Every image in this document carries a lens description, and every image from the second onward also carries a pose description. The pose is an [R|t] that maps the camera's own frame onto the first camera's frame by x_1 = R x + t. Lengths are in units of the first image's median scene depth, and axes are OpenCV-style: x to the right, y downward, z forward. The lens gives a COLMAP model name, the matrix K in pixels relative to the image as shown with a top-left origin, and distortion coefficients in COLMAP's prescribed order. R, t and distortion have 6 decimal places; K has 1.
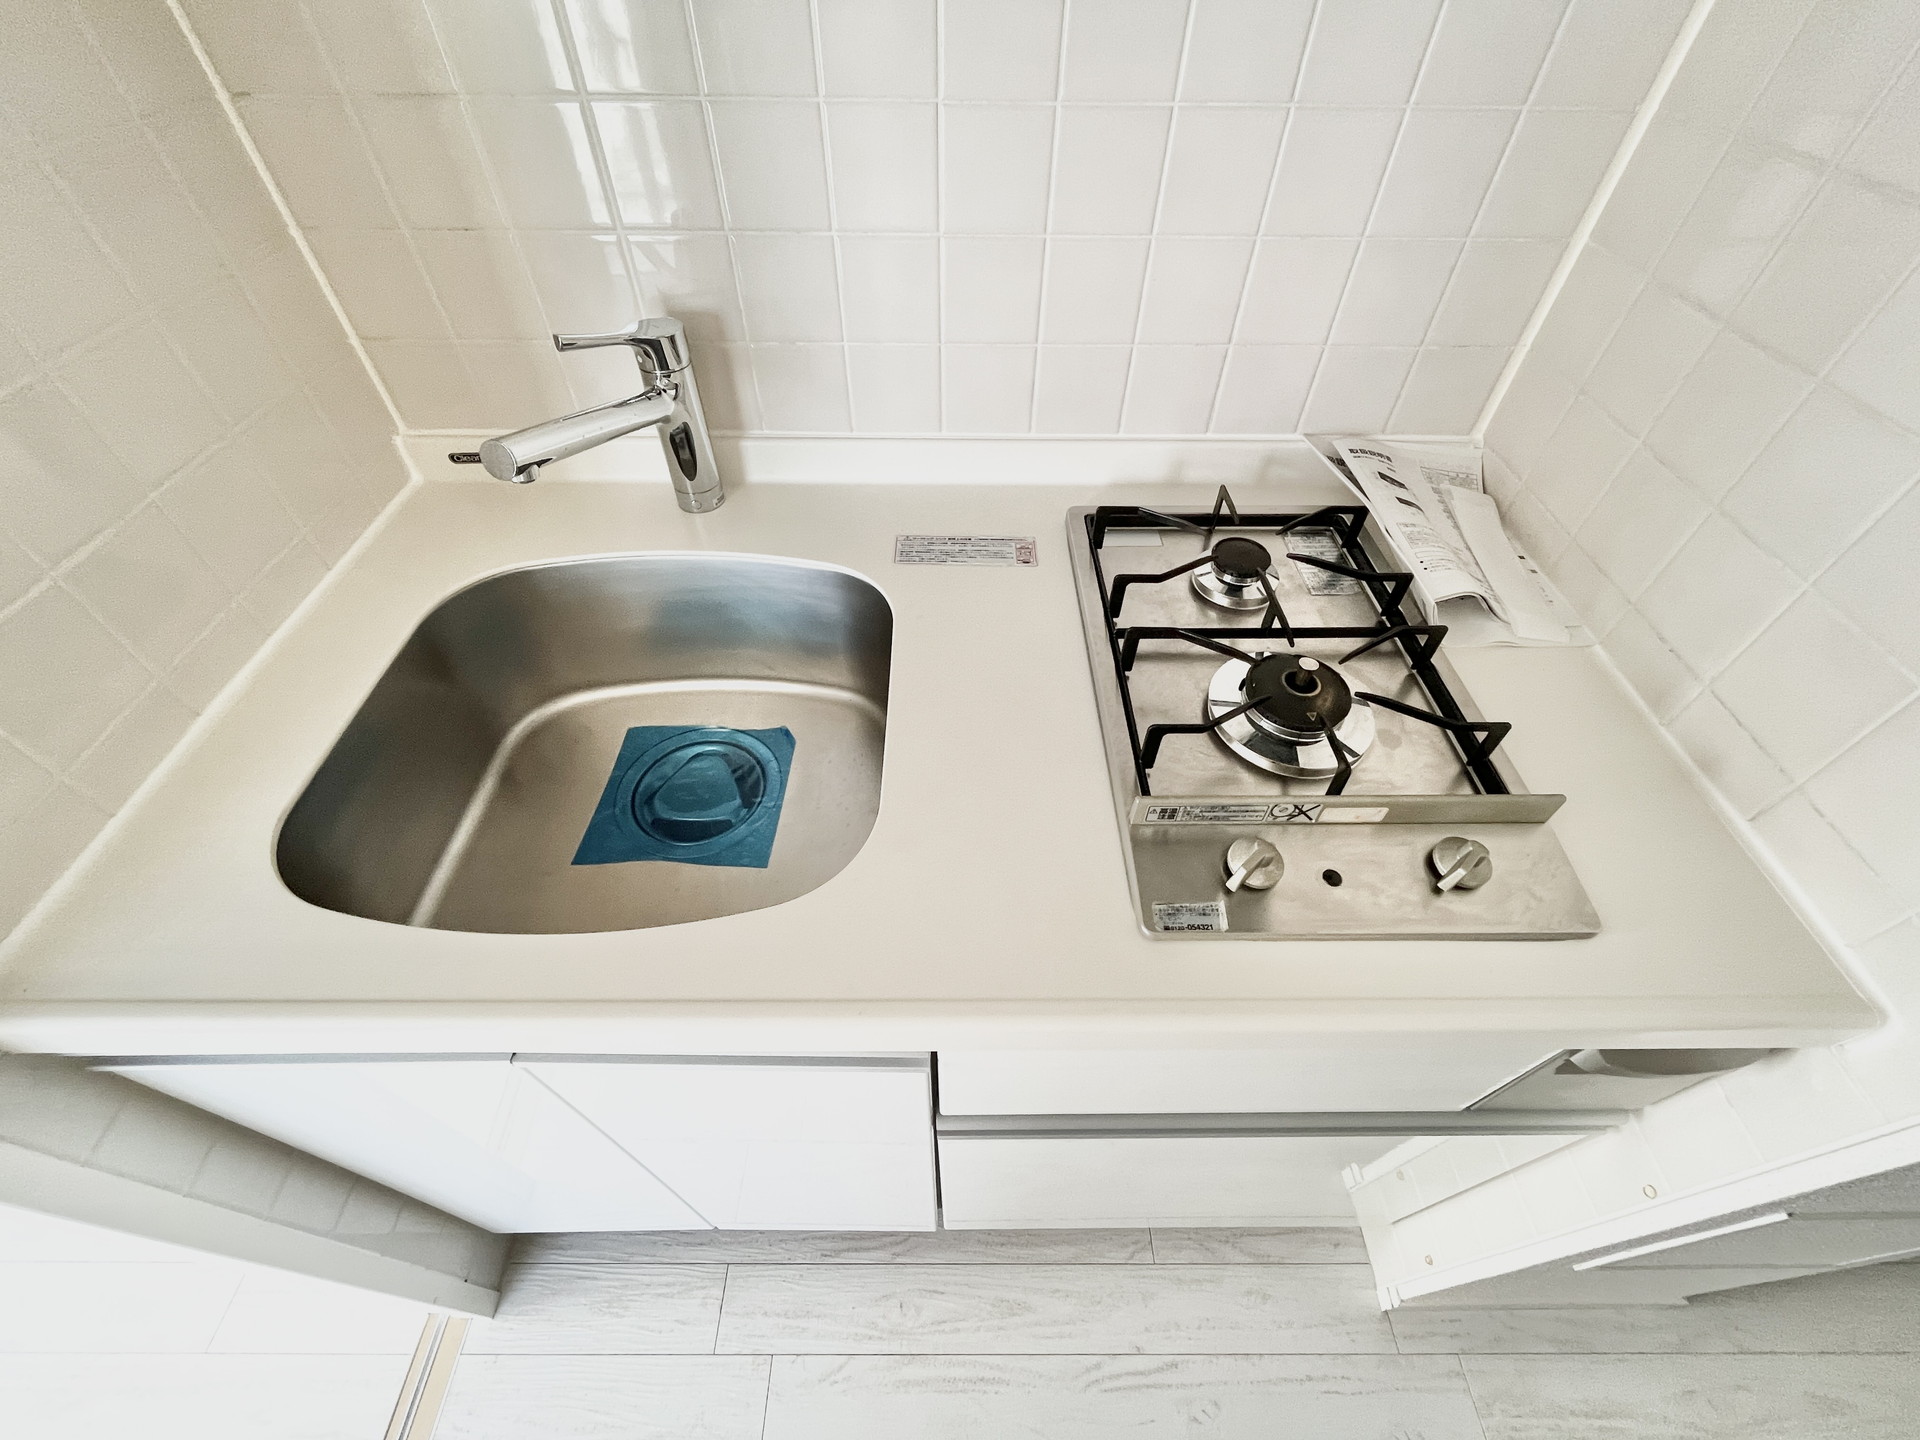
lens RADIAL K [[781.1, 0, 958.8], [0, 781.1, 720.2], [0, 0, 1]] dist [-0.002179, 0.000261]
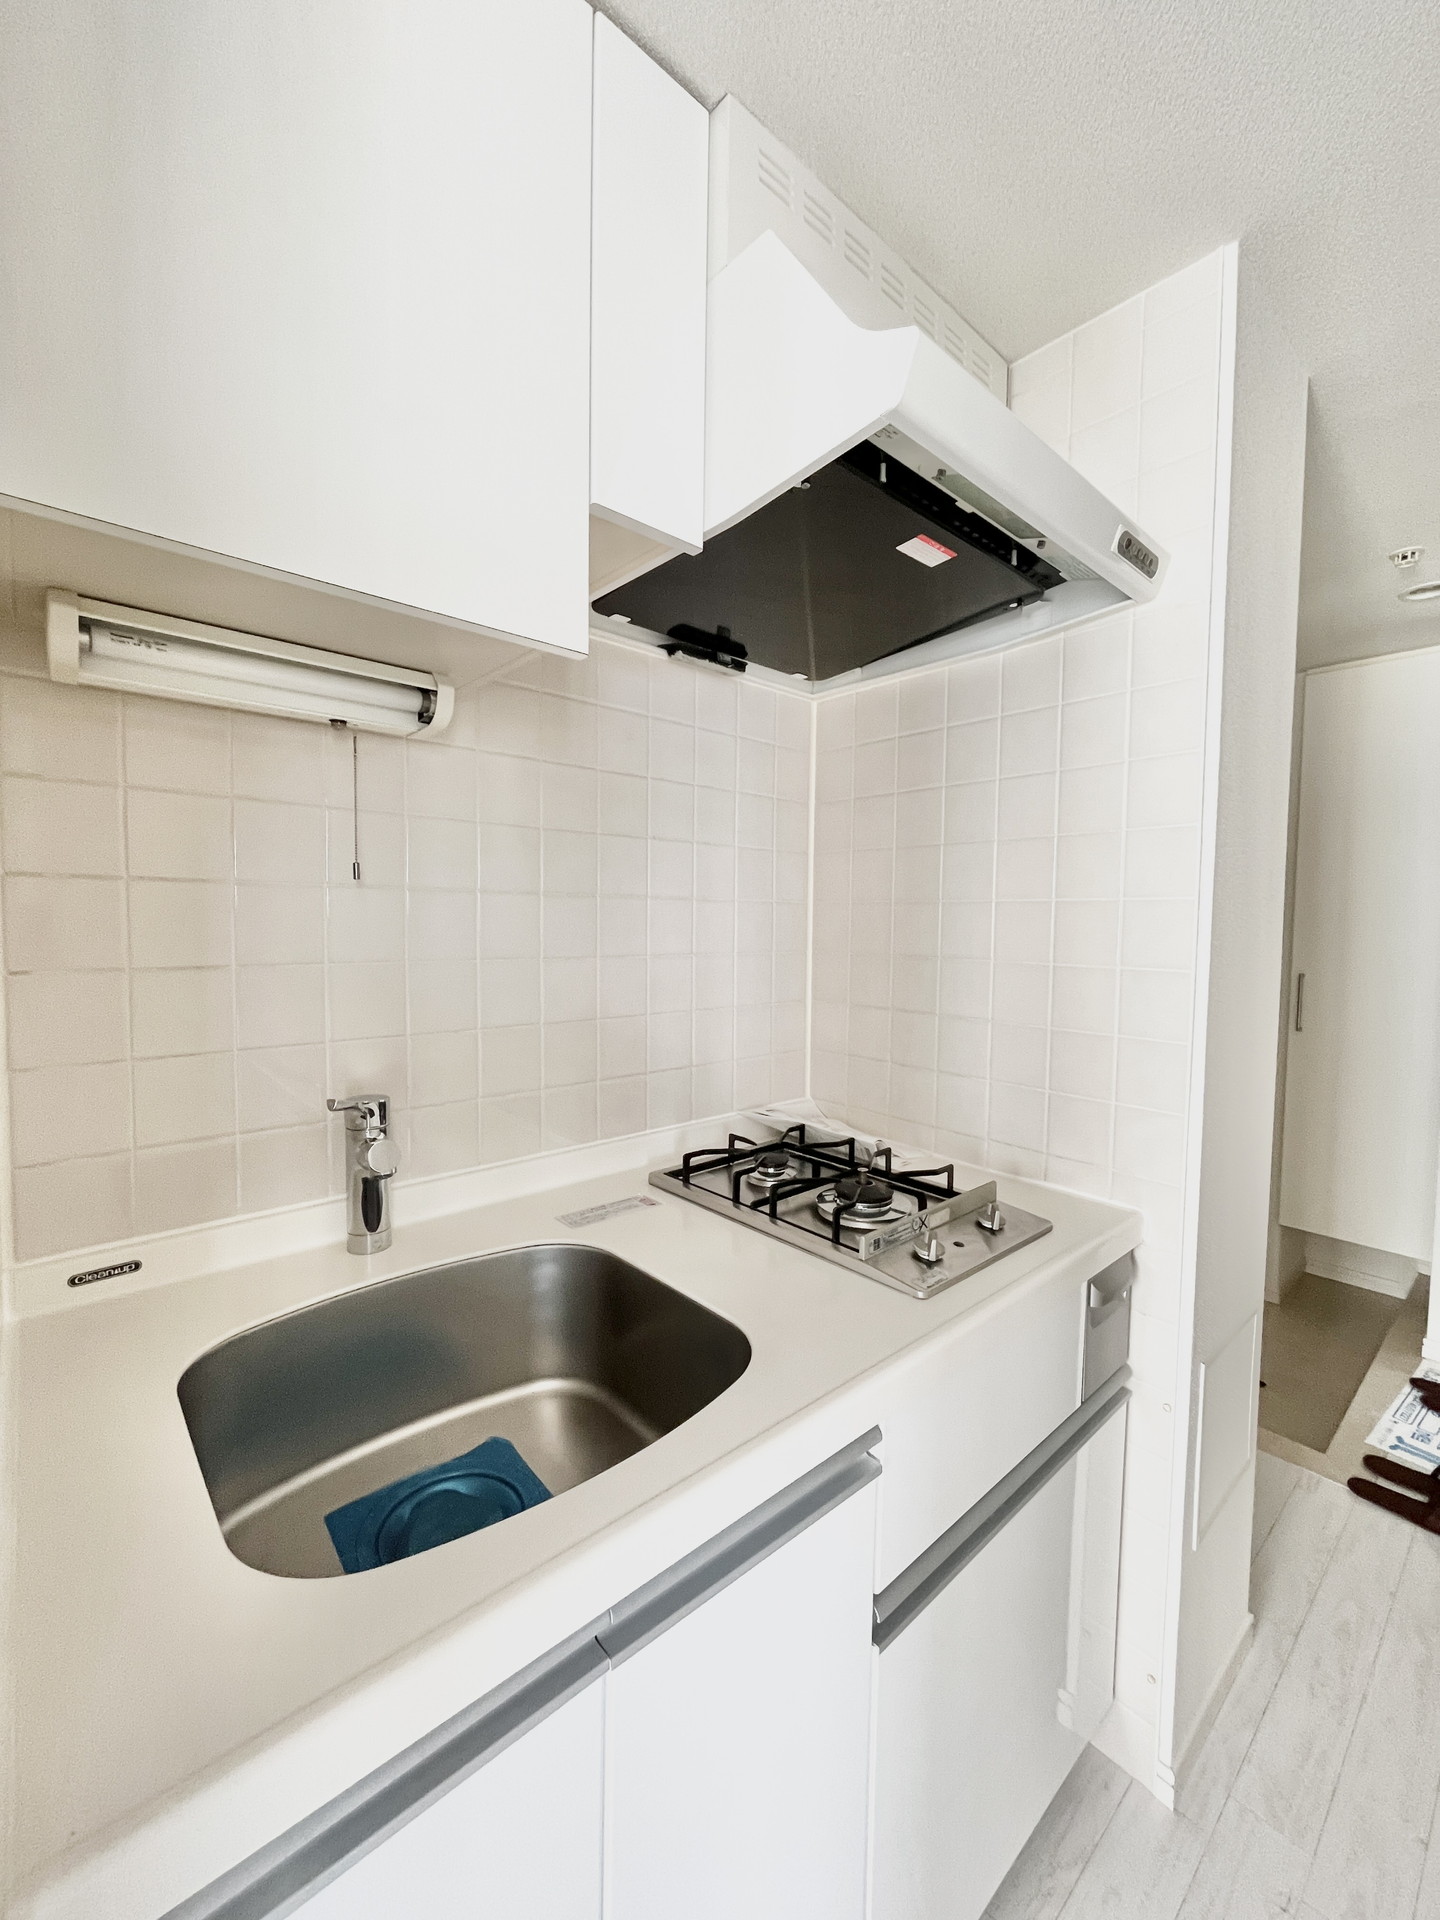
lens RADIAL K [[781.1, 0, 720.1], [0, 781.1, 957.7], [0, 0, 1]] dist [-0.002179, 0.000261]
pose [[0.750937, -0.032669, 0.659565, -0.719889], [0.485751, 0.703945, -0.518177, 0.265023], [-0.447369, 0.709503, 0.544487, -0.128324]]
